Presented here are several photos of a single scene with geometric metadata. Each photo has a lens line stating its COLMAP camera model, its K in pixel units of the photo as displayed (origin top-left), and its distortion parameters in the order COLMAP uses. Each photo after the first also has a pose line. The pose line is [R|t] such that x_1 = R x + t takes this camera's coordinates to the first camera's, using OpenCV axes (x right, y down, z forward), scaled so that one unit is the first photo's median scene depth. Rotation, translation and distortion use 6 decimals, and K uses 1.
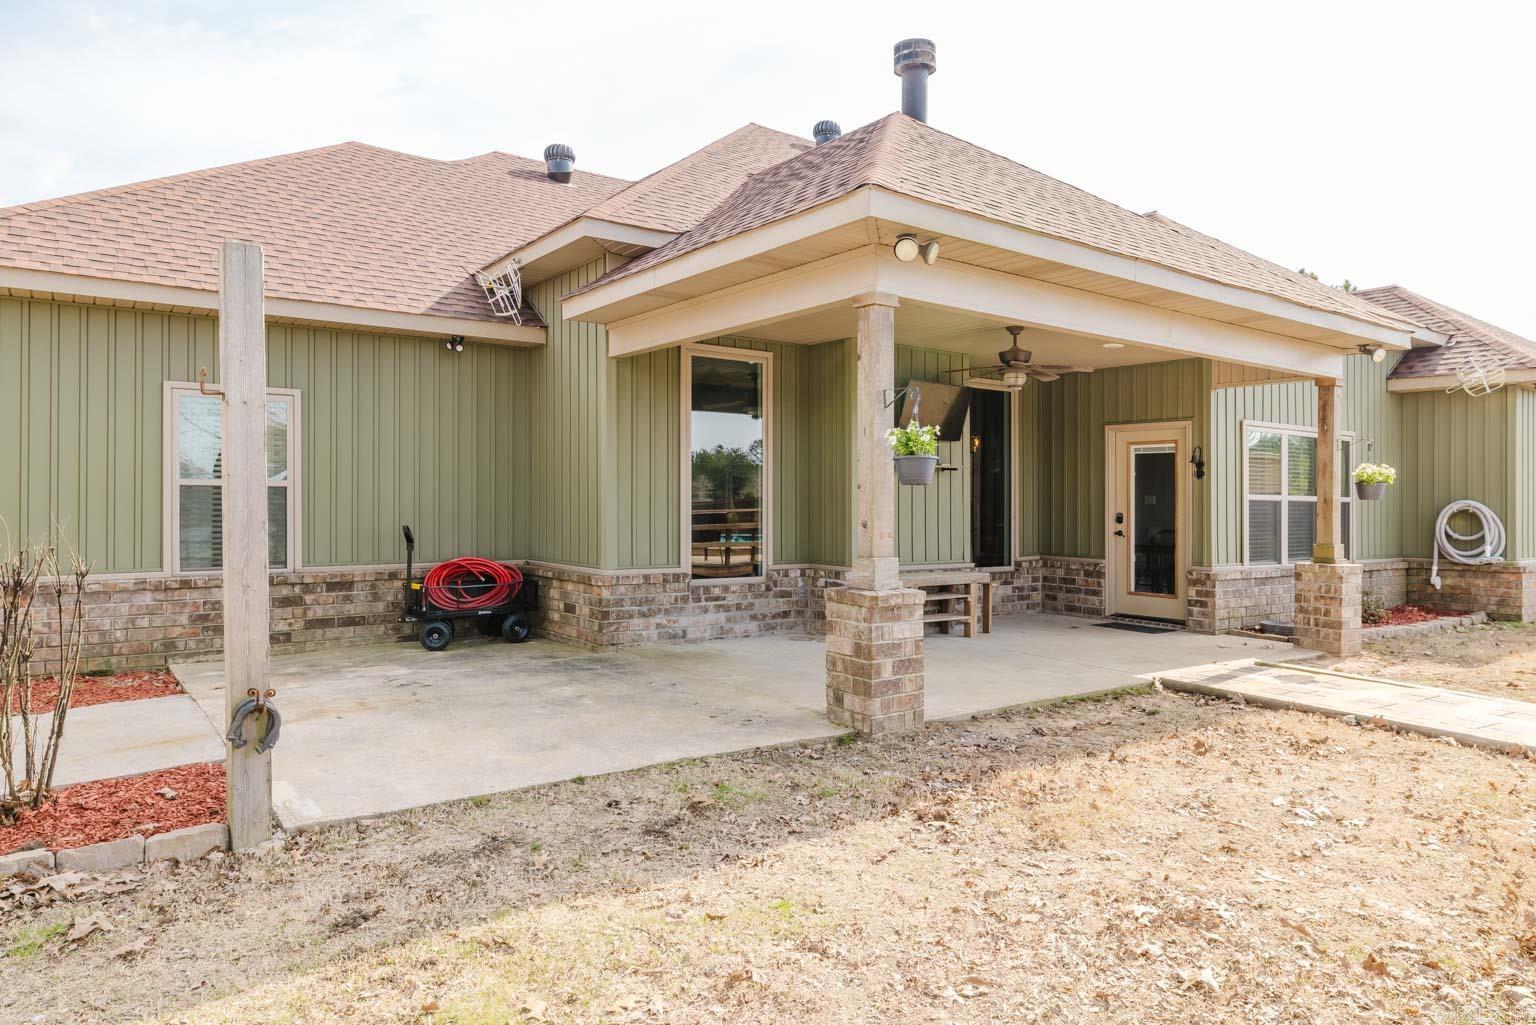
lens RADIAL K [[989.2, 0, 762.9], [0, 989.2, 505.4], [0, 0, 1]] dist [-0.007520, -0.000729]
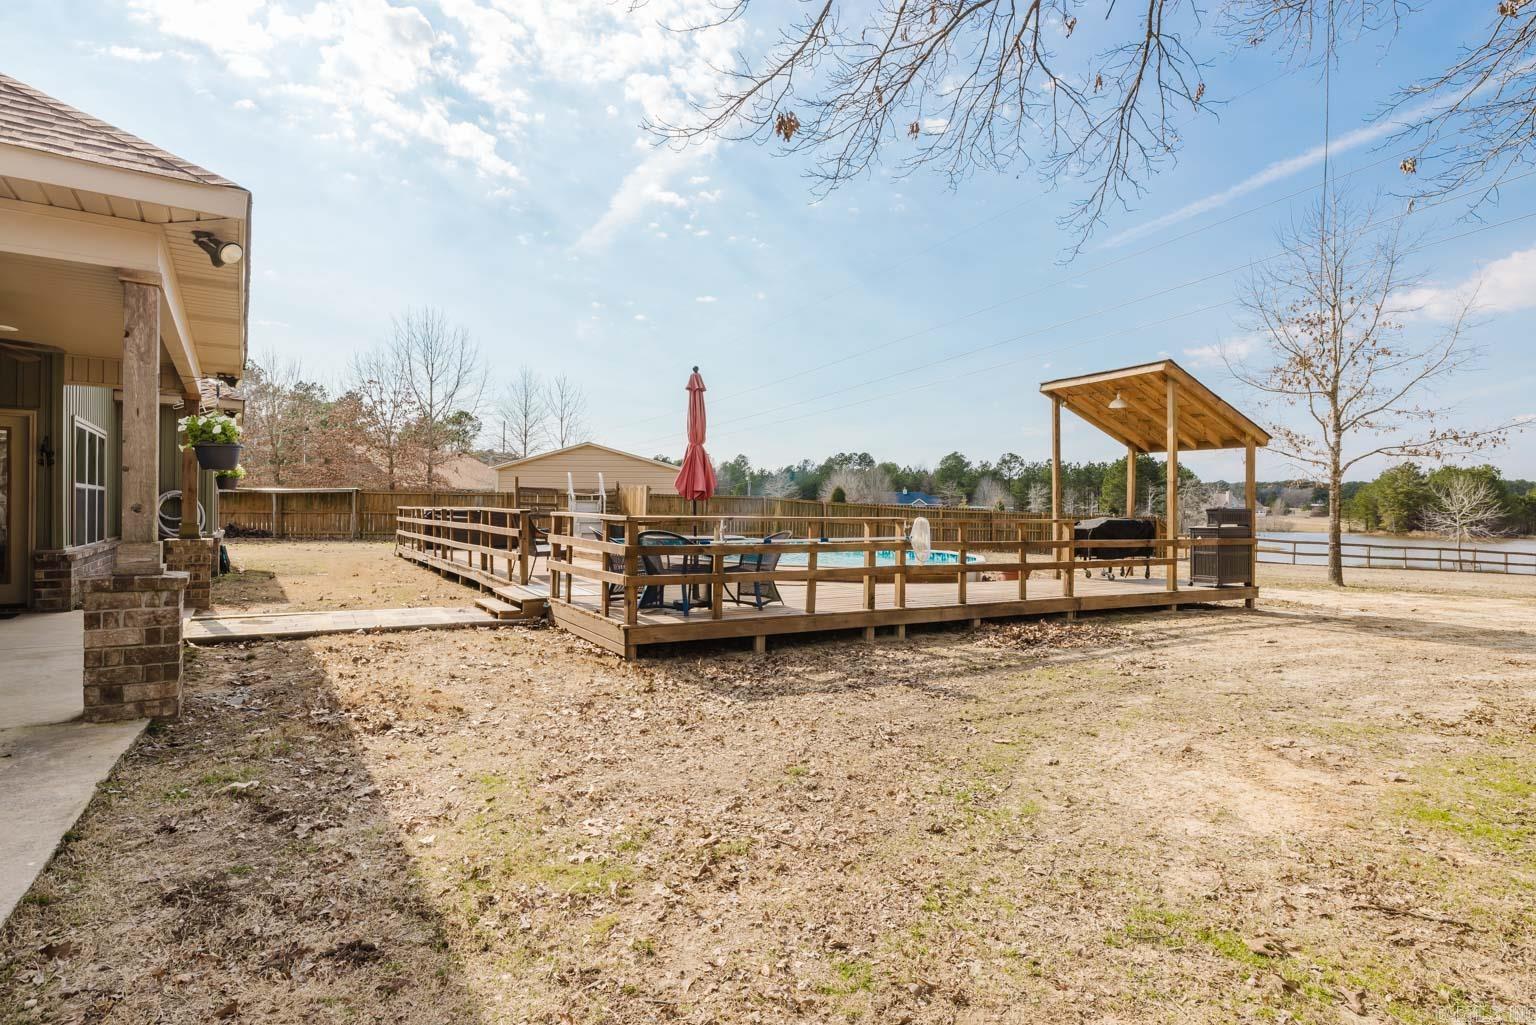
lens RADIAL K [[778.7, 0, 763.2], [0, 778.7, 509.1], [0, 0, 1]] dist [0.001197, 0.000081]
pose [[0.036584, -0.012229, 0.999256, -0.411283], [-0.005690, 0.999906, 0.012446, 0.004272], [-0.999314, -0.006141, 0.036511, 0.228178]]
